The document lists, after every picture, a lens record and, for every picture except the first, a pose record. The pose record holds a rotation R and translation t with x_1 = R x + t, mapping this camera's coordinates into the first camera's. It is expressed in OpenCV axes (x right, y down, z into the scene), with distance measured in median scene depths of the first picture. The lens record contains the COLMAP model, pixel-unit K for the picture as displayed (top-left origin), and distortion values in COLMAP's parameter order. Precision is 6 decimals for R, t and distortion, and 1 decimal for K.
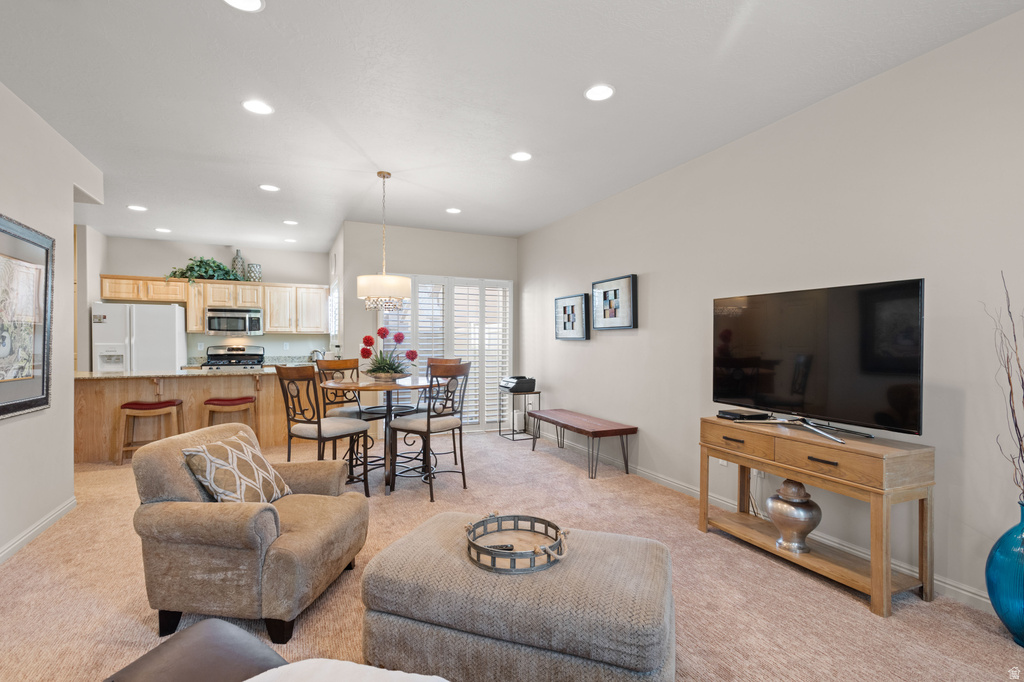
lens RADIAL K [[484.4, 0, 521.2], [0, 484.4, 342.3], [0, 0, 1]] dist [0.015374, -0.000973]
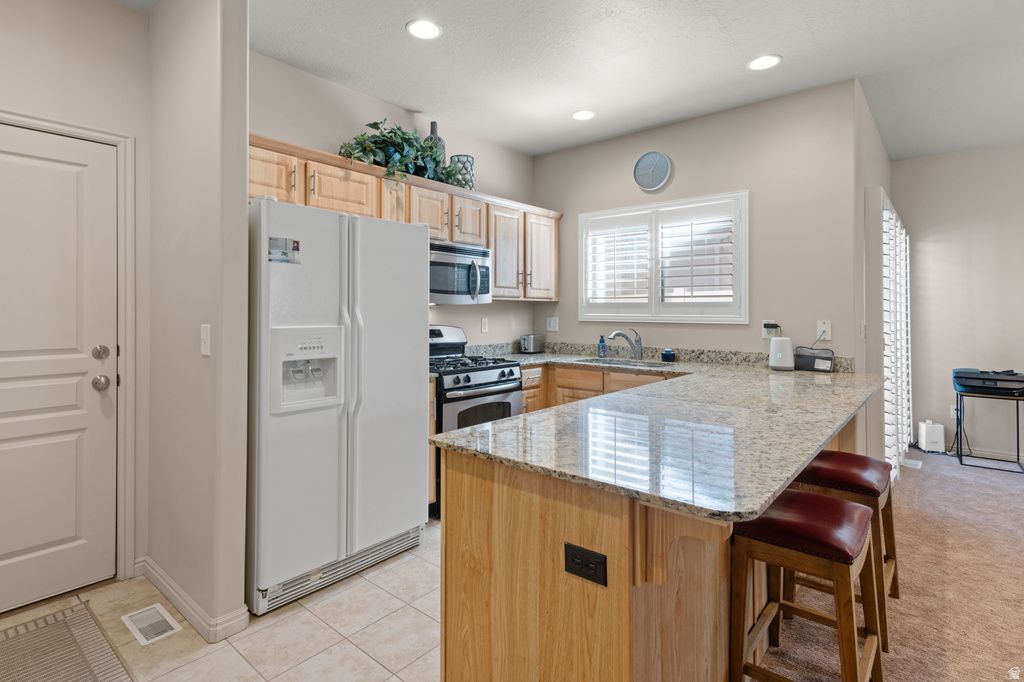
lens RADIAL K [[514.9, 0, 517.7], [0, 514.9, 312.5], [0, 0, 1]] dist [0.002518, 0.000107]
pose [[0.909587, -0.000754, 0.415514, -0.738356], [0.001854, 0.999996, -0.002243, -0.004637], [-0.415510, 0.002810, 0.909584, 0.531868]]
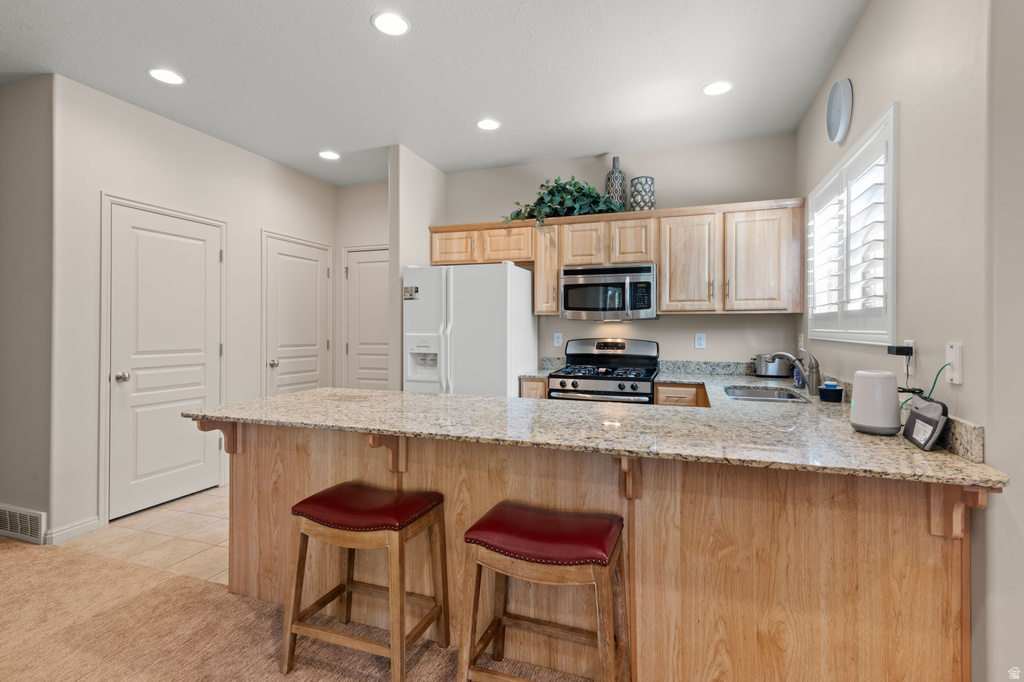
lens RADIAL K [[484.4, 0, 518.1], [0, 484.4, 331.5], [0, 0, 1]] dist [0.015374, -0.000973]
pose [[0.708653, 0.004531, -0.705543, -0.293128], [-0.004423, 0.999988, 0.001980, -0.001835], [0.705543, 0.001718, 0.708665, 0.571287]]
